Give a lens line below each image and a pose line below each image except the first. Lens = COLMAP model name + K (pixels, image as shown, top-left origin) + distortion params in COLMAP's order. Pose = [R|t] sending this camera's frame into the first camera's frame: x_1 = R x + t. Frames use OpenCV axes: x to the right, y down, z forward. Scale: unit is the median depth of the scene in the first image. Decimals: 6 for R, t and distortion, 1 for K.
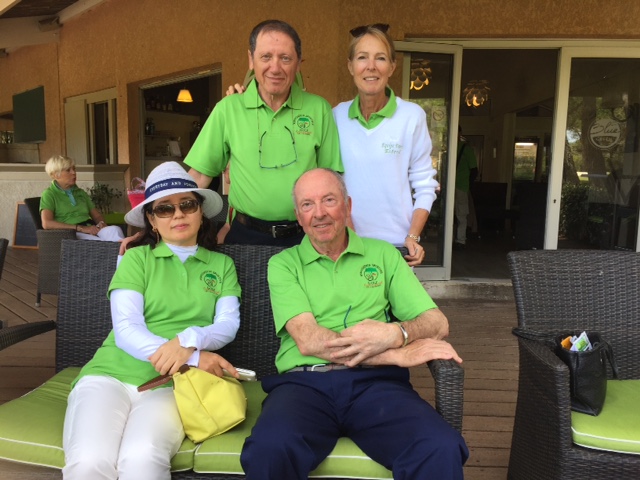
lens RADIAL K [[540.6, 0, 325.6], [0, 540.6, 243.8], [0, 0, 1]] dist [0.029998, -0.026472]
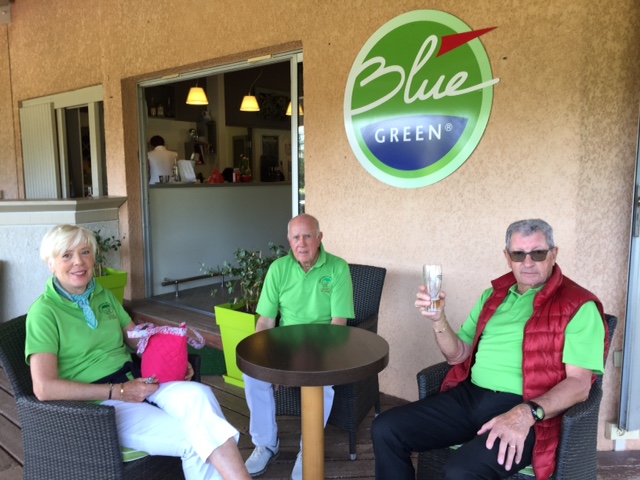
lens RADIAL K [[540.6, 0, 316.9], [0, 540.6, 240.1], [0, 0, 1]] dist [0.029998, -0.026472]
pose [[0.996386, -0.030456, 0.079293, -0.180634], [0.030965, 0.999507, -0.005203, -0.081622], [-0.079096, 0.007640, 0.996838, 0.302516]]
